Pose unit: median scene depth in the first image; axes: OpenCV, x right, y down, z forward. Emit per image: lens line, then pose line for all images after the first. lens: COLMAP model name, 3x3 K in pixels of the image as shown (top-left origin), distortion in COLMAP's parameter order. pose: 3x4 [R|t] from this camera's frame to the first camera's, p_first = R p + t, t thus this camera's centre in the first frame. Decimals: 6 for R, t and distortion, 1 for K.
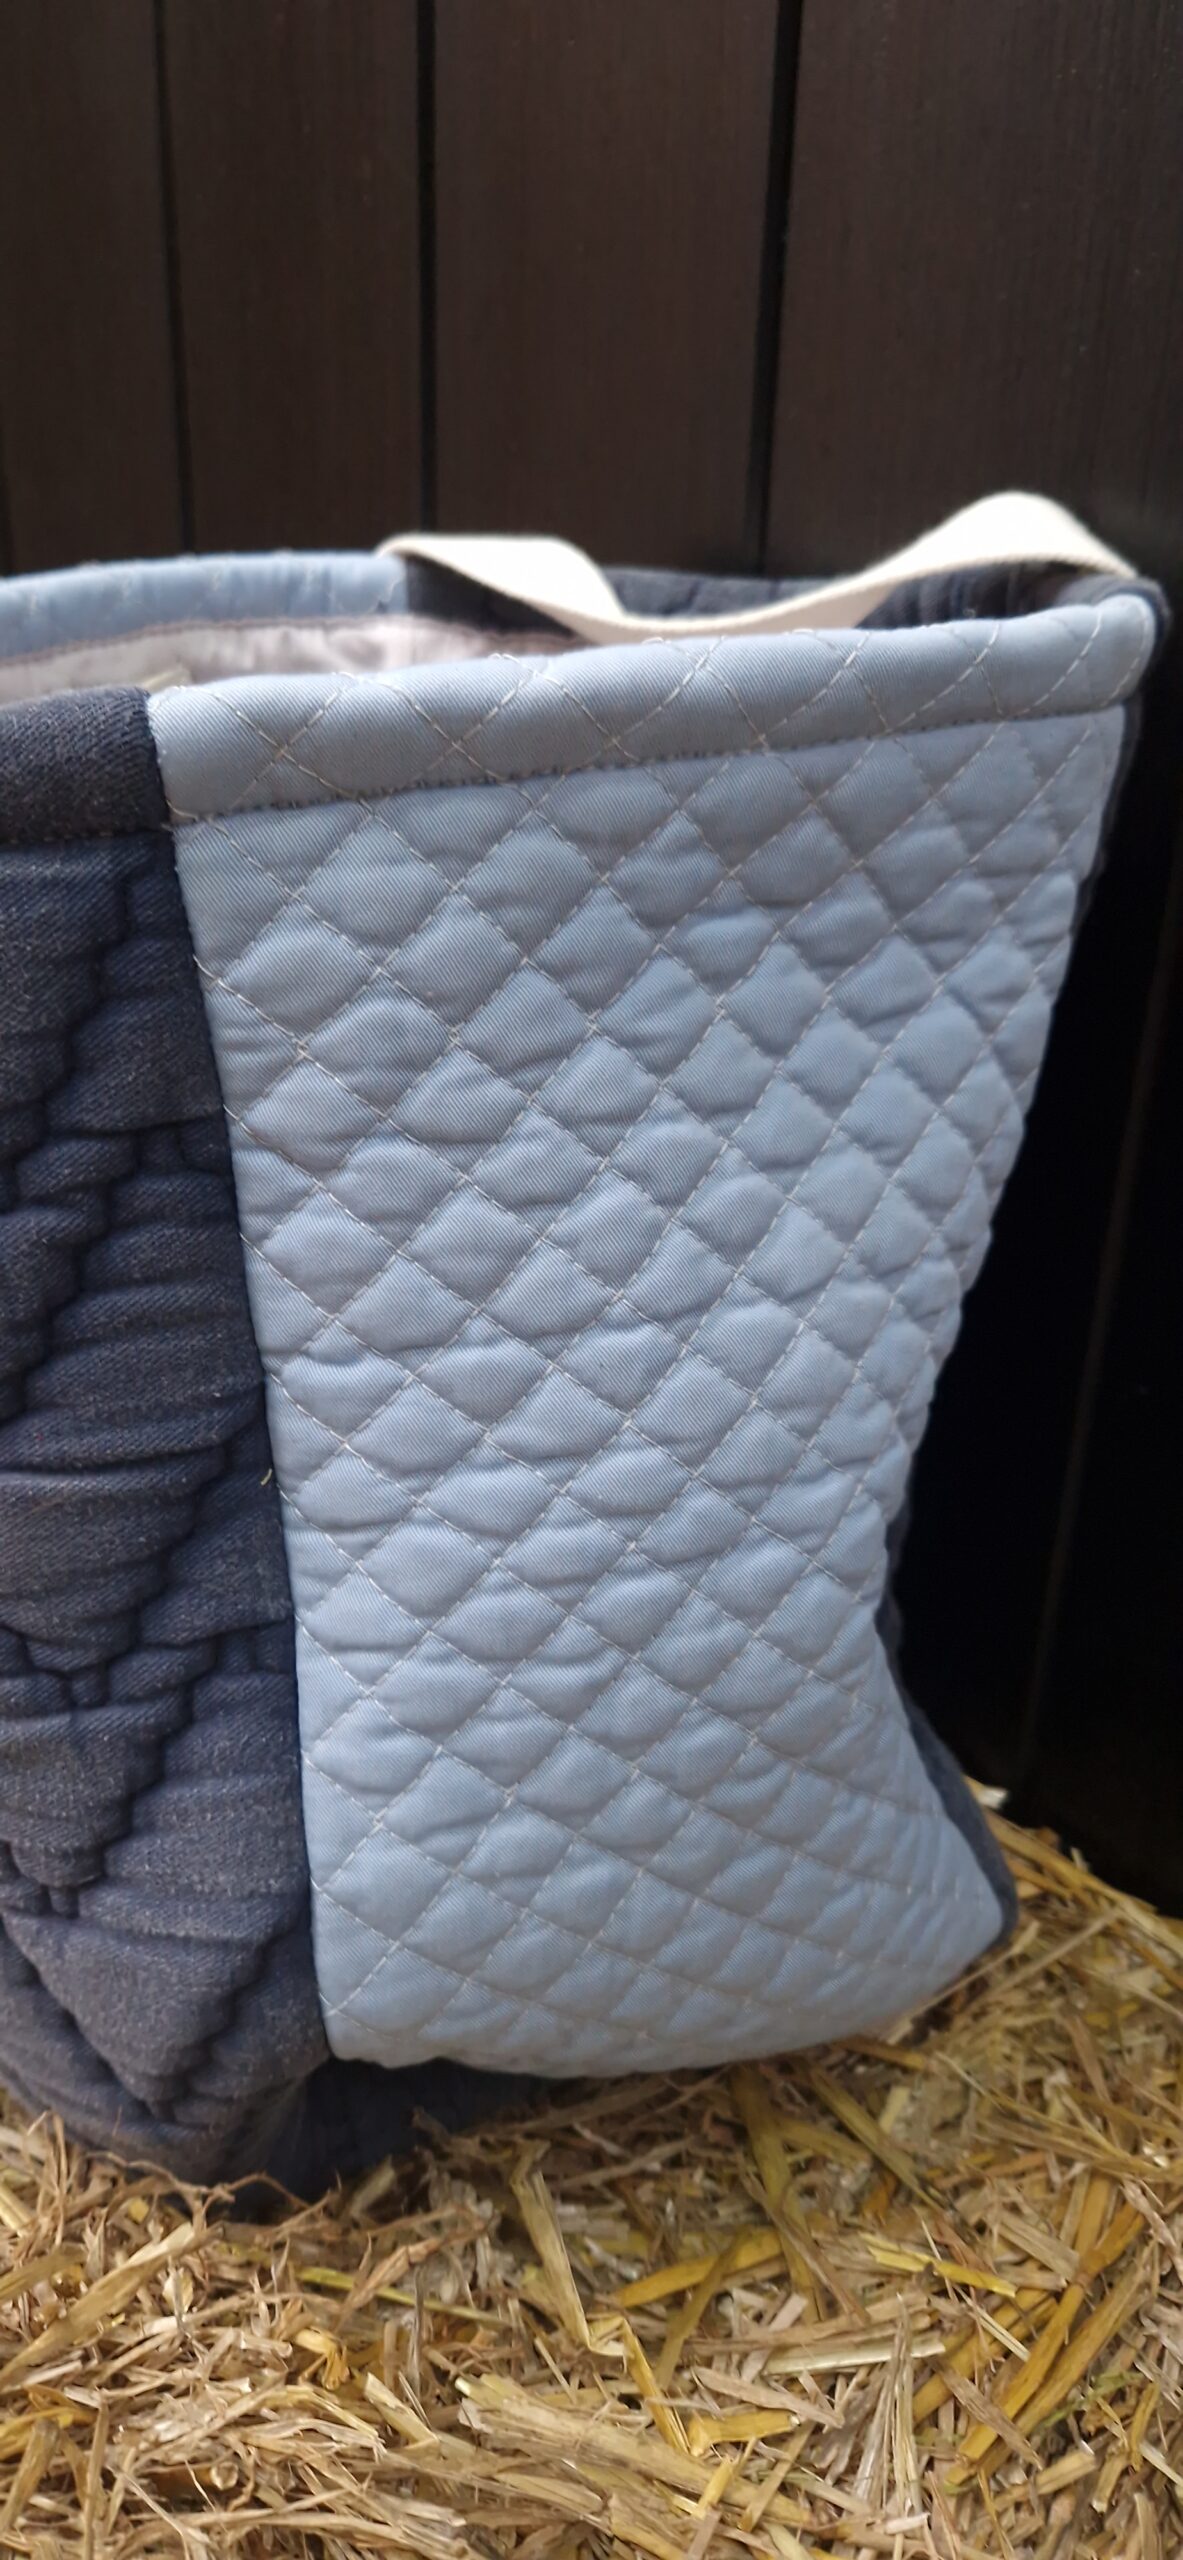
lens RADIAL K [[1801.3, 0, 534.4], [0, 1801.3, 1314.5], [0, 0, 1]] dist [0.034668, -0.041436]
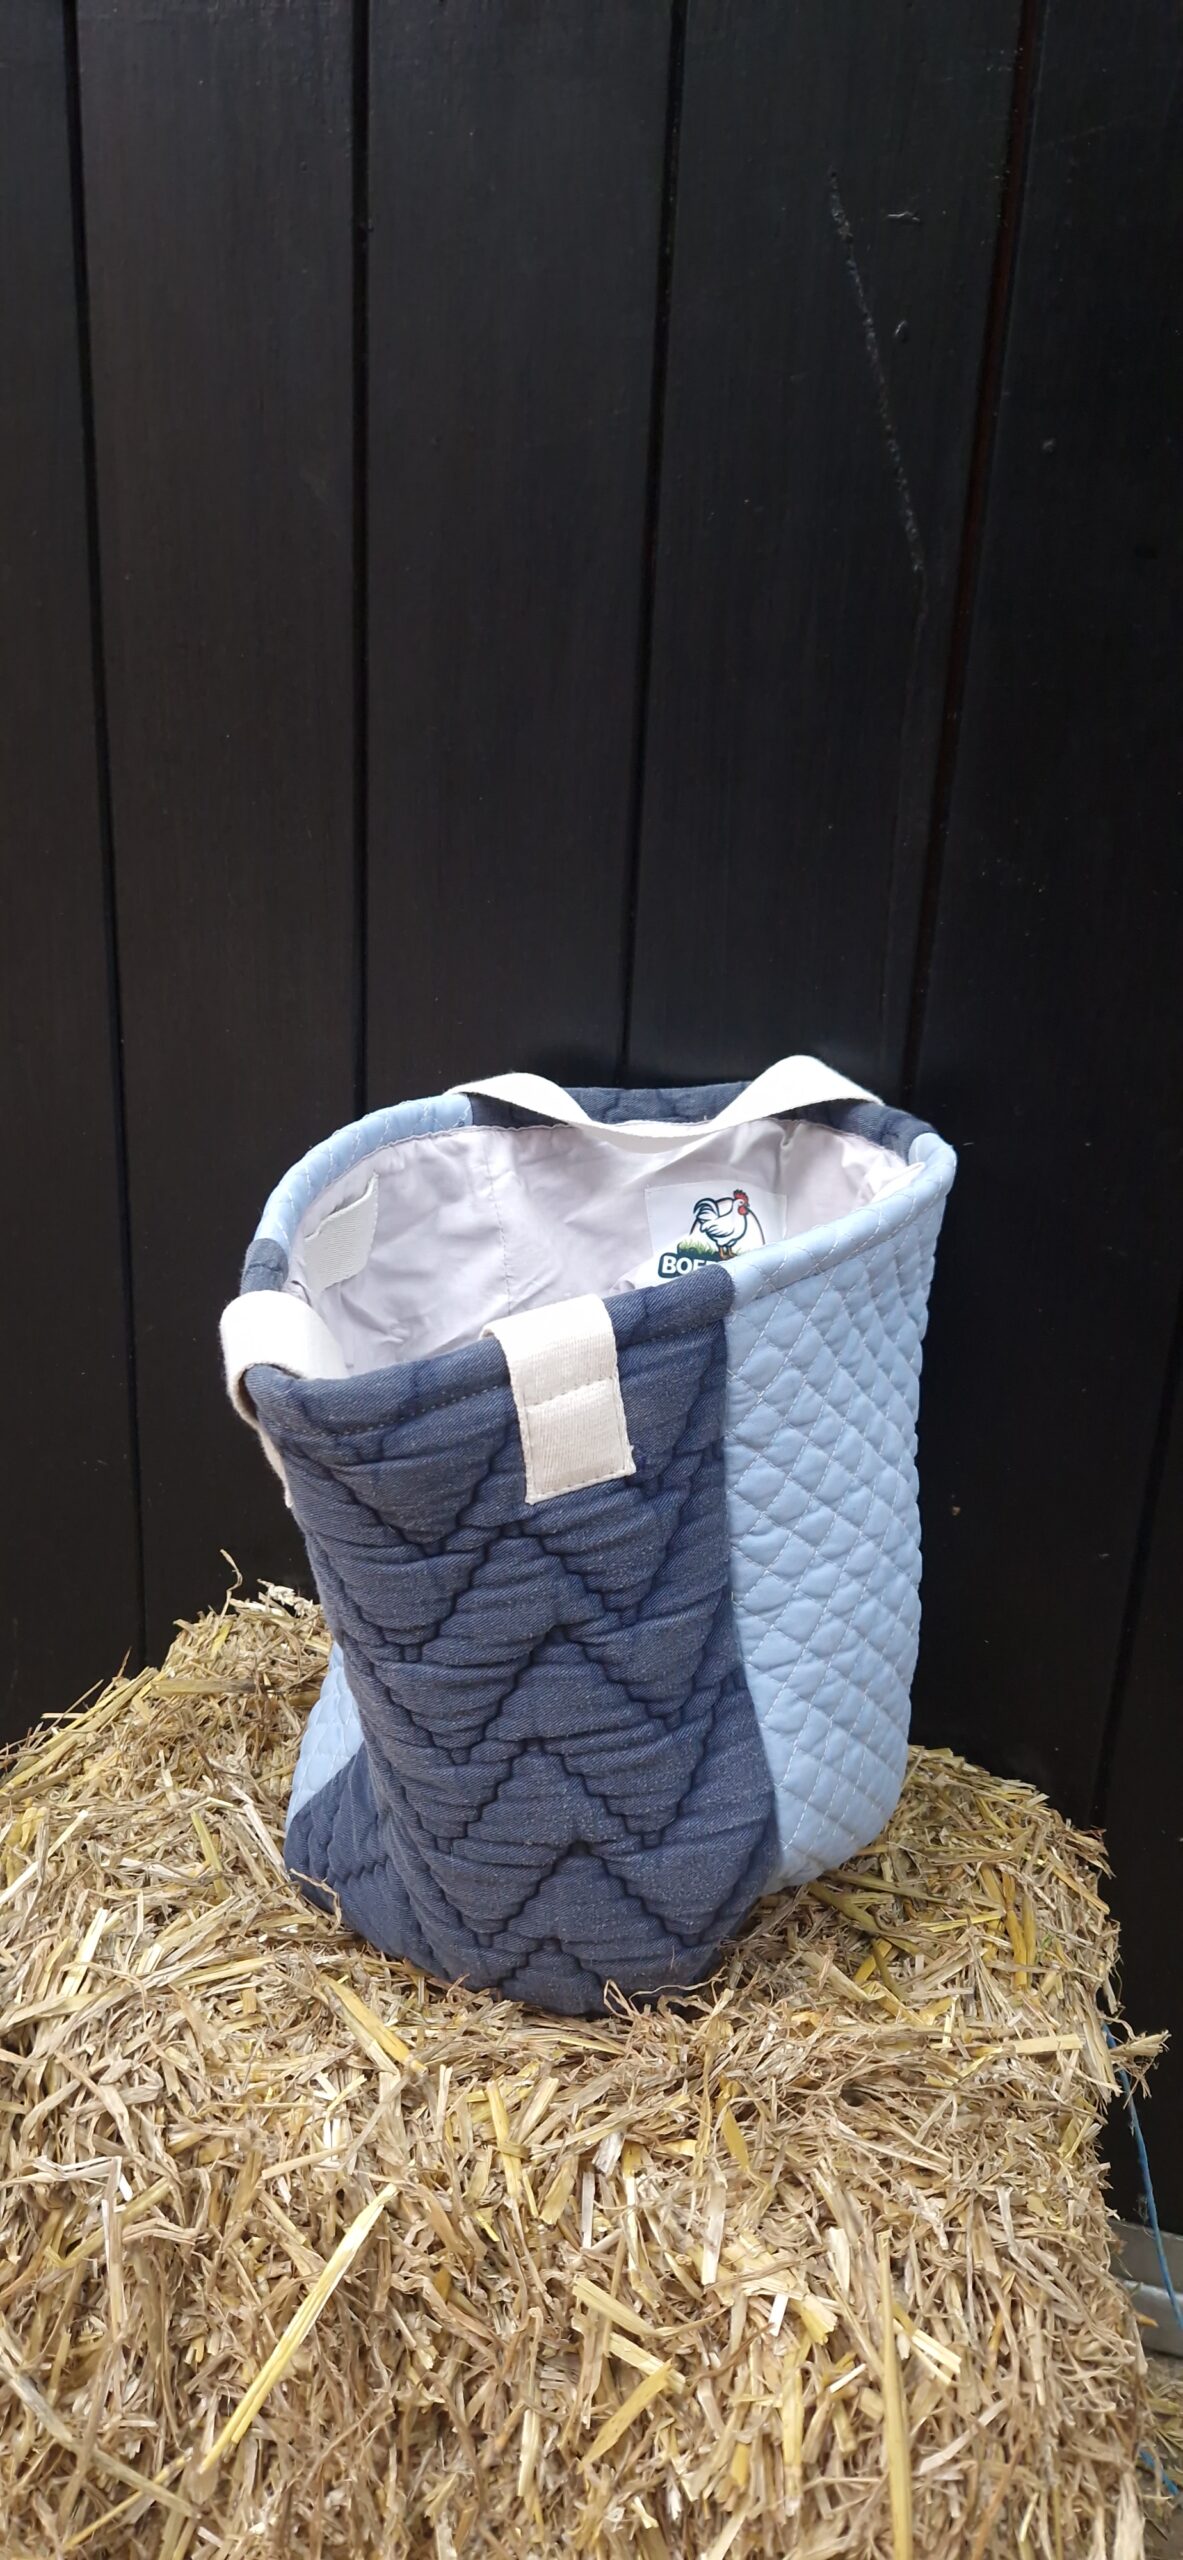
lens RADIAL K [[1801.3, 0, 583.7], [0, 1801.3, 1273.9], [0, 0, 1]] dist [0.034668, -0.041436]
pose [[0.850390, -0.153034, 0.503406, -1.279327], [0.200761, 0.978757, -0.041600, -0.222390], [-0.486346, 0.136441, 0.863048, -0.778646]]
